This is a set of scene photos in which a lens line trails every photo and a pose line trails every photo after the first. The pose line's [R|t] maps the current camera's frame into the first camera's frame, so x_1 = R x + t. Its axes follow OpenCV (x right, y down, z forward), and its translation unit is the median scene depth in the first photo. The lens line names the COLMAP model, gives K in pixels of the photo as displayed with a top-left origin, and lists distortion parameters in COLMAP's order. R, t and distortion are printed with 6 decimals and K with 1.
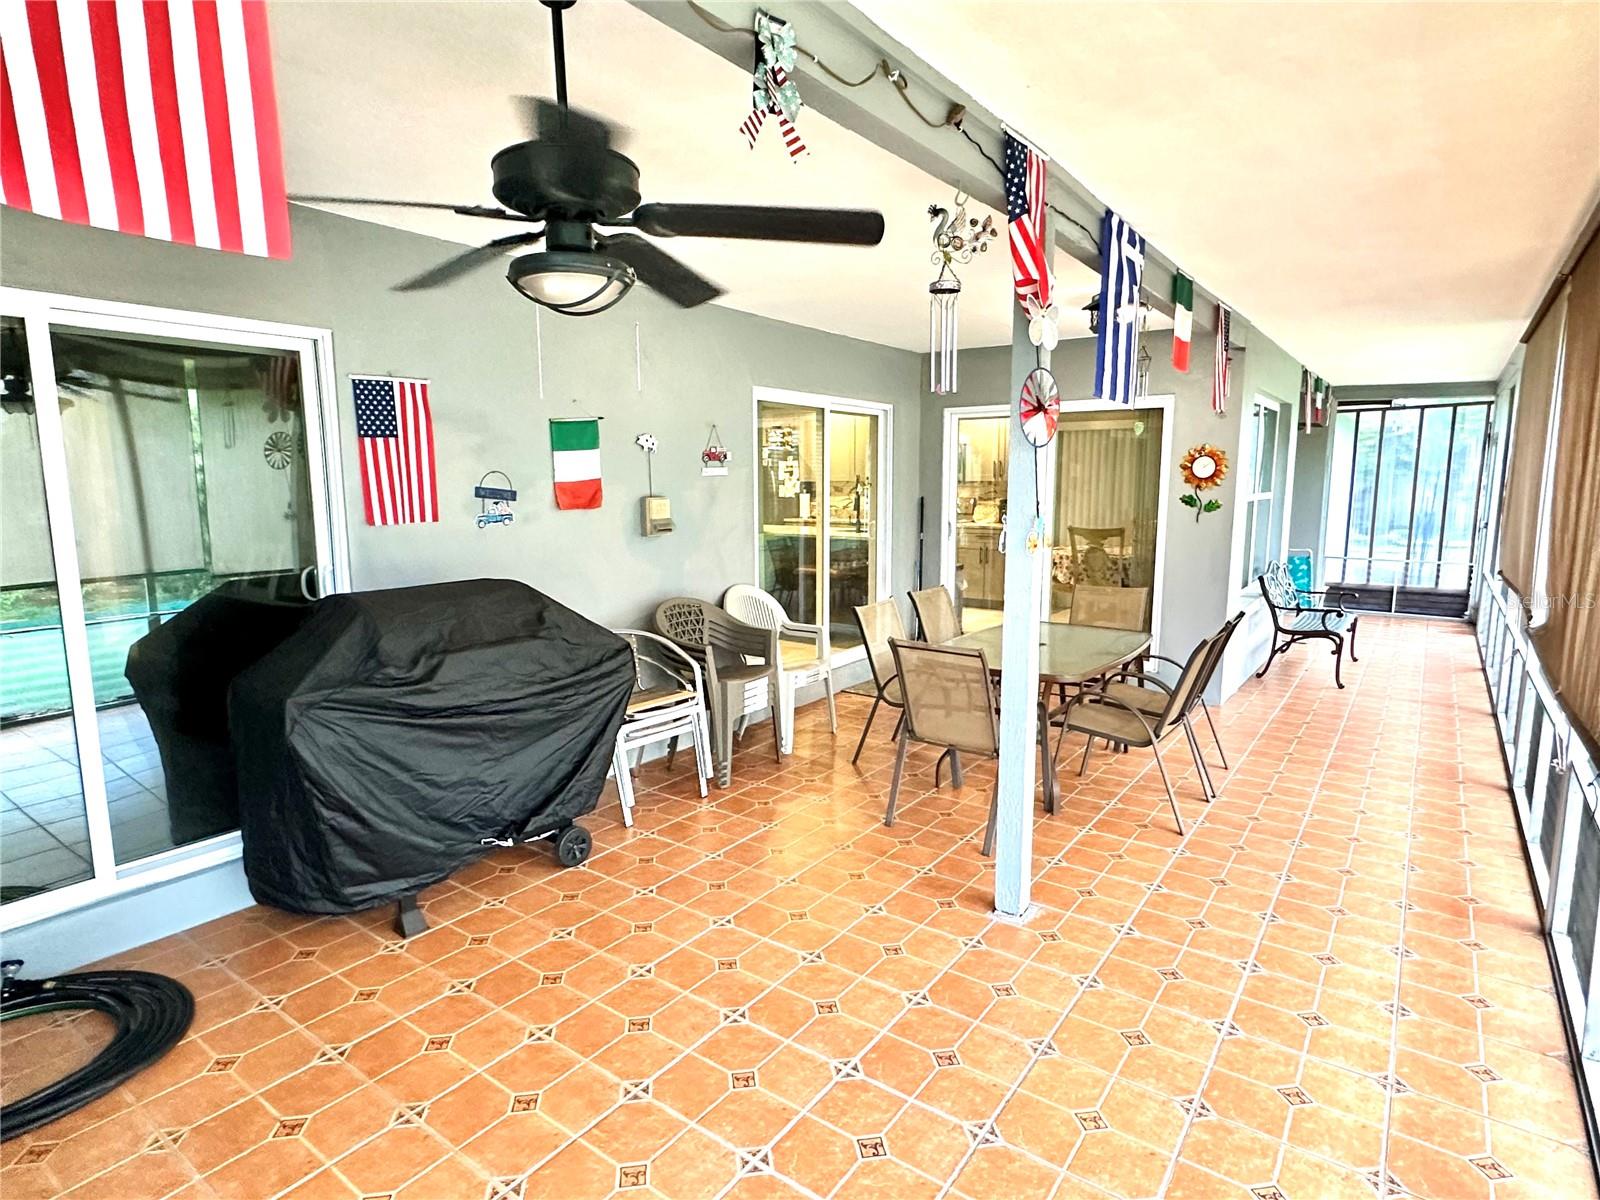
lens RADIAL K [[849.7, 0, 803.7], [0, 849.7, 604.5], [0, 0, 1]] dist [0.000107, -0.000652]
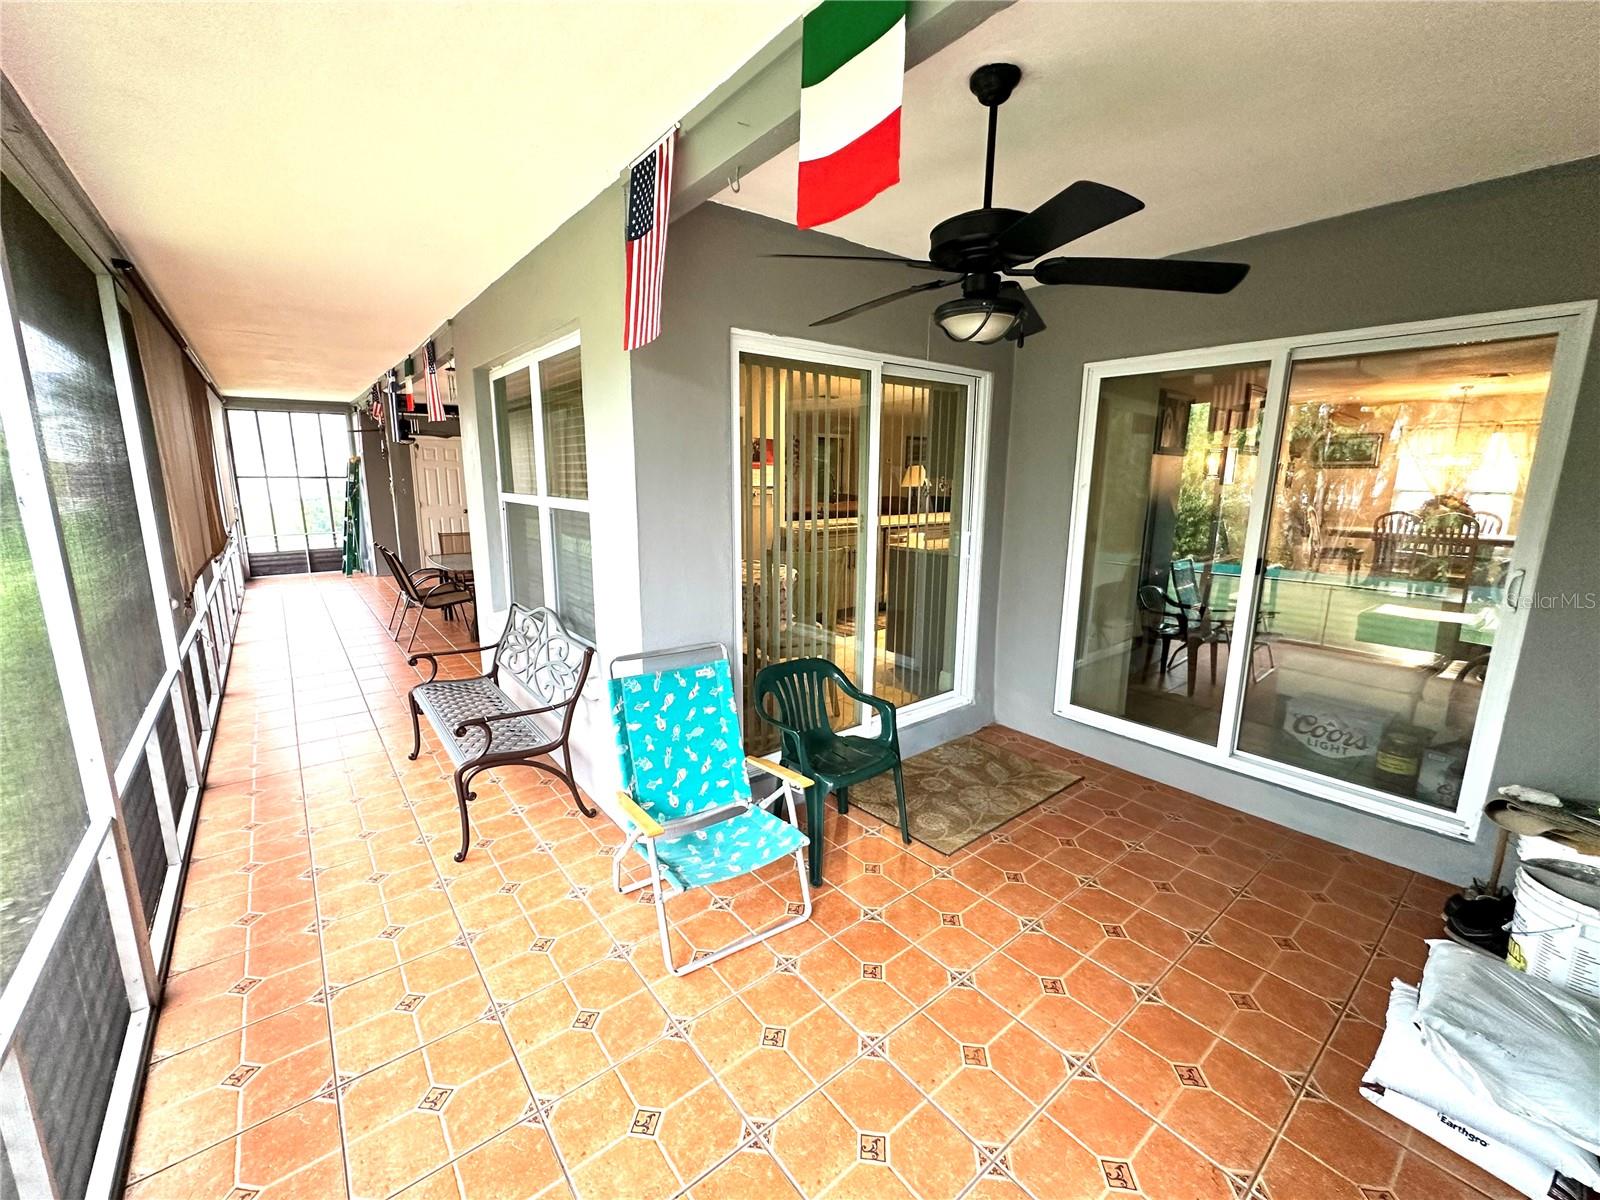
lens RADIAL K [[637.6, 0, 800.6], [0, 637.6, 594.6], [0, 0, 1]] dist [-0.002041, -0.000147]
pose [[-0.253902, 0.184745, -0.949423, 0.828467], [-0.150586, 0.962070, 0.227476, -0.185326], [0.955436, 0.200726, -0.216451, 1.121133]]
